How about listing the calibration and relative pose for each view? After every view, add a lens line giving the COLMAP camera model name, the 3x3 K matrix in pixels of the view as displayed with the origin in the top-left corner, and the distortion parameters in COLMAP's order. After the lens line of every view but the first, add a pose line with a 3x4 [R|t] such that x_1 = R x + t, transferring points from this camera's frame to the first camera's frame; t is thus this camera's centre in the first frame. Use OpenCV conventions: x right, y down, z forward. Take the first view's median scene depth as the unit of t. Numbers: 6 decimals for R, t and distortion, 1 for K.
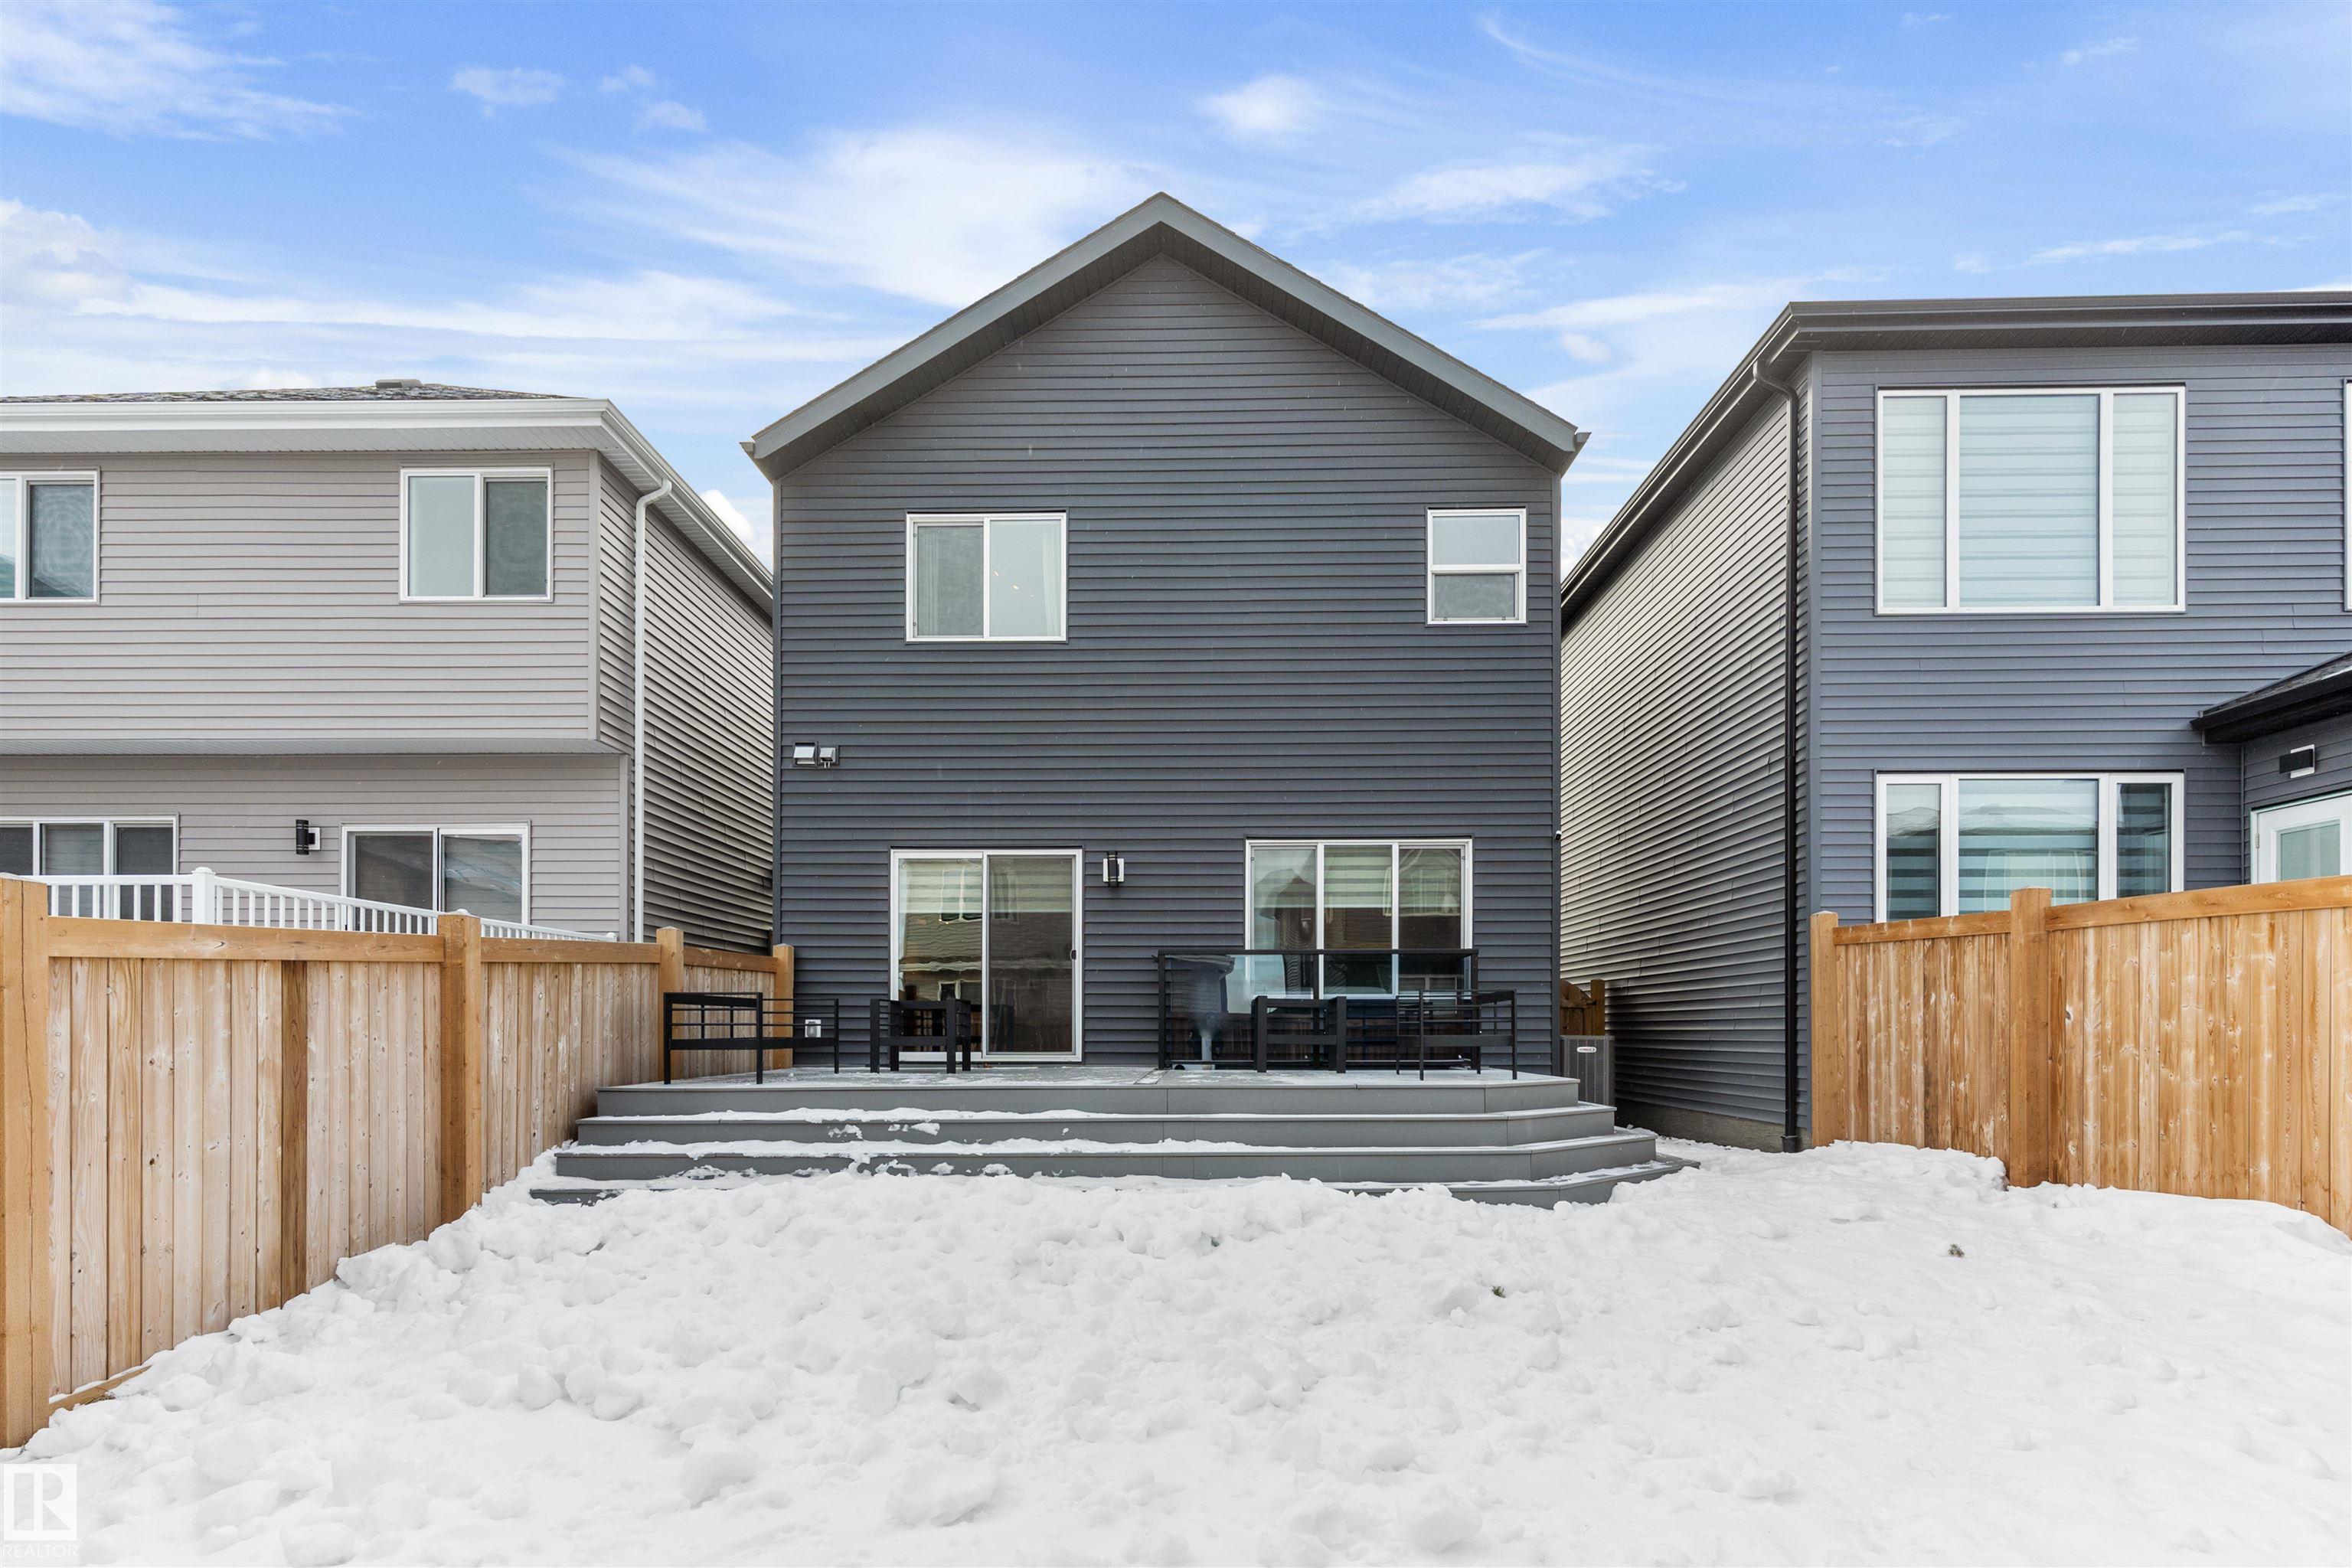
lens RADIAL K [[1182.8, 0, 1173.9], [0, 1182.8, 1023.0], [0, 0, 1]] dist [0.002061, -0.000546]
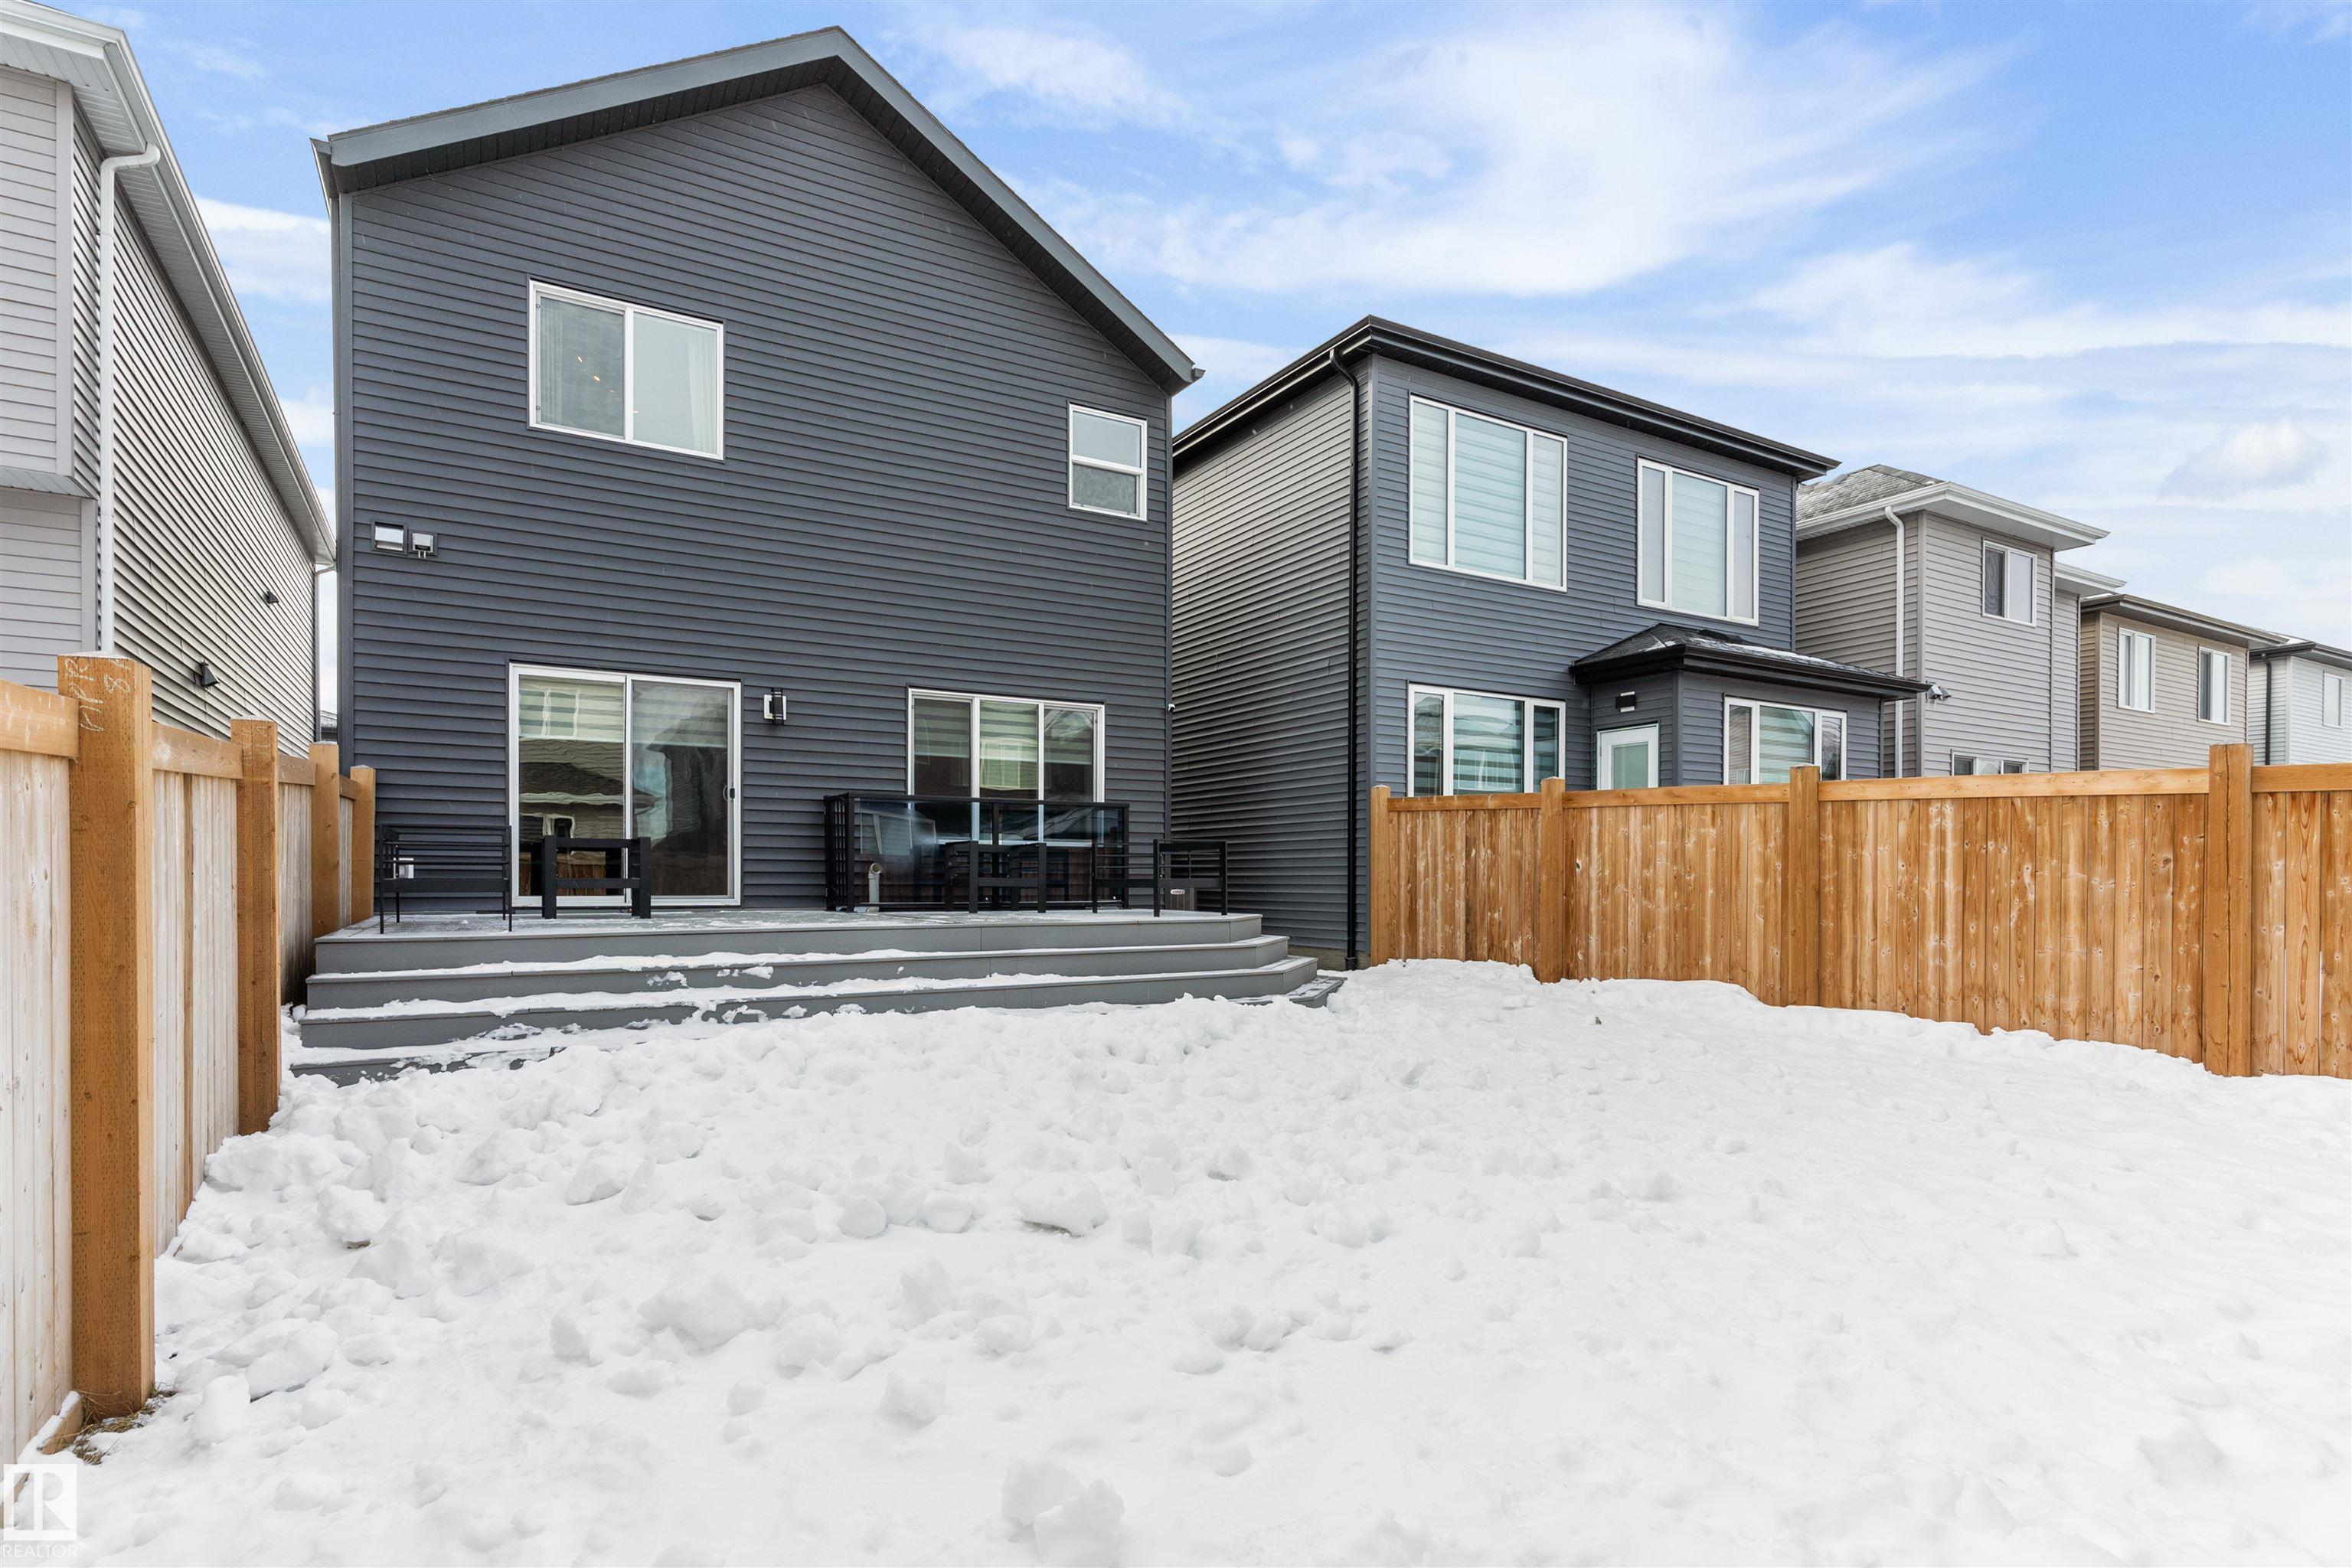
lens RADIAL K [[1182.8, 0, 1178.6], [0, 1182.8, 884.1], [0, 0, 1]] dist [0.002061, -0.000546]
pose [[0.850526, 0.000747, 0.525933, -0.323388], [-0.007472, 0.999915, 0.010663, 0.003168], [-0.525880, -0.012998, 0.850459, -0.000603]]
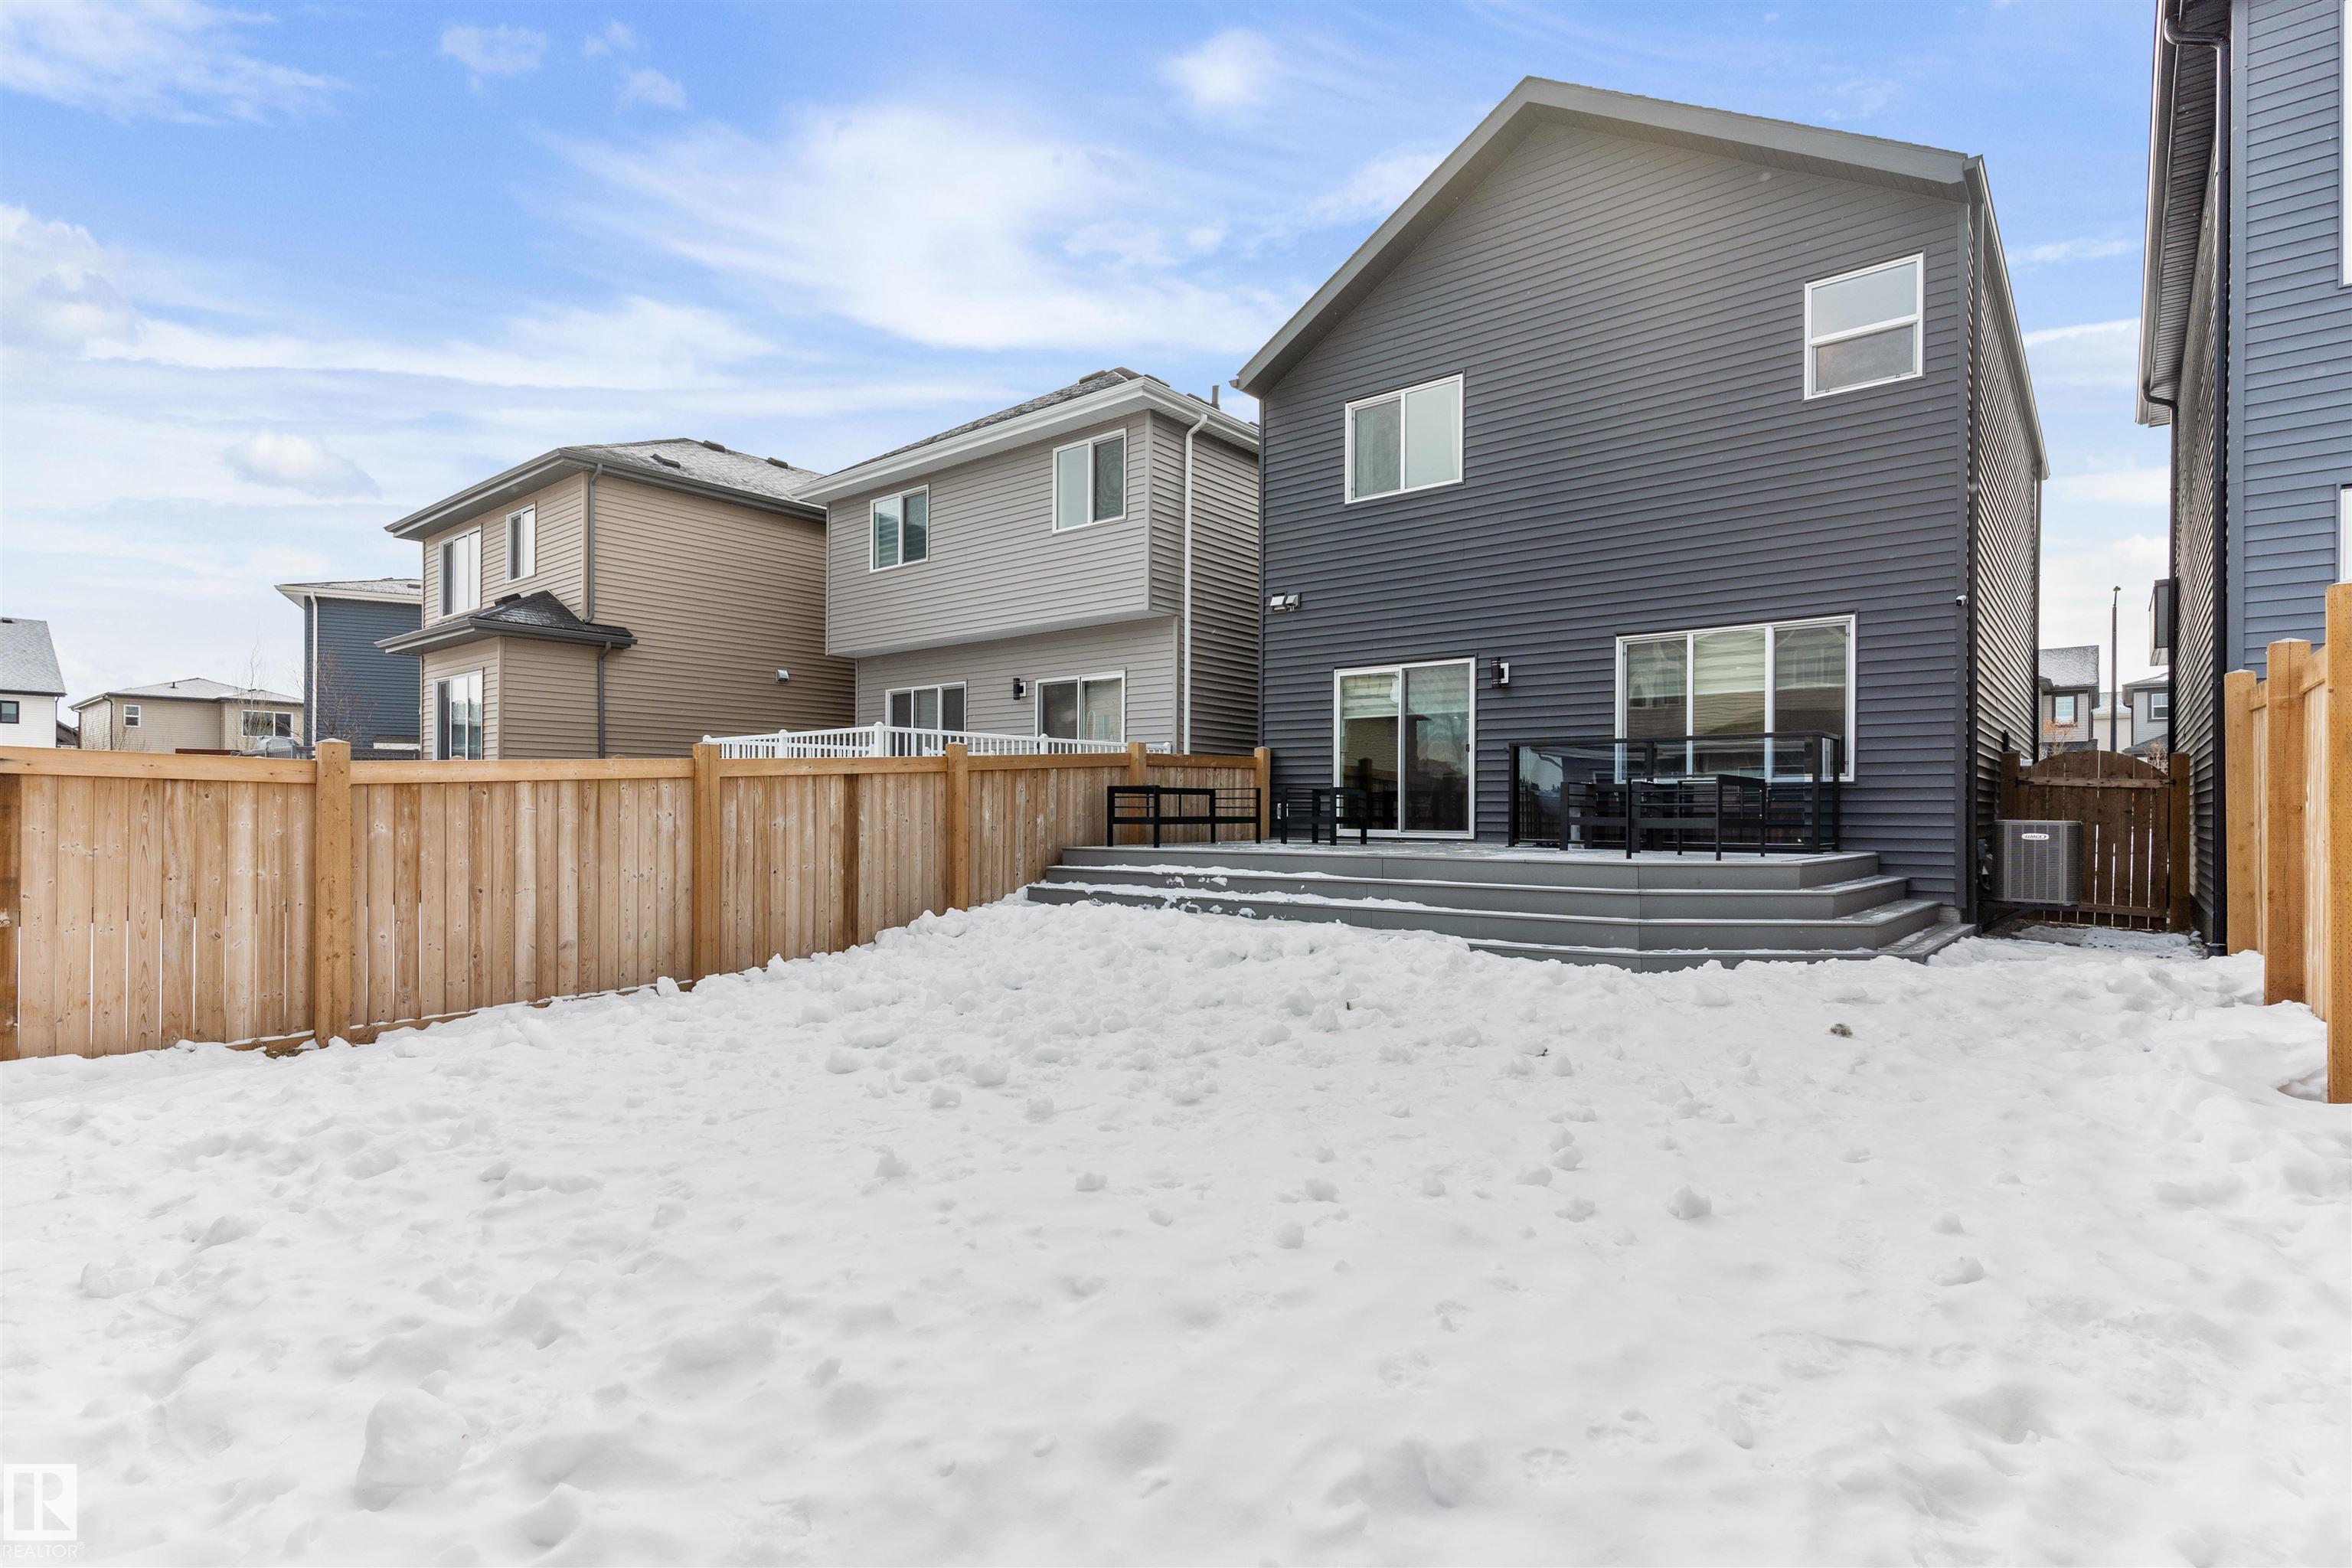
lens RADIAL K [[1130.5, 0, 1189.8], [0, 1130.5, 805.7], [0, 0, 1]] dist [0.003323, 0.000002]
pose [[0.788668, 0.000244, -0.614819, 0.449313], [0.000086, 1.000000, 0.000507, -0.001091], [0.614819, -0.000453, 0.788668, -0.065057]]
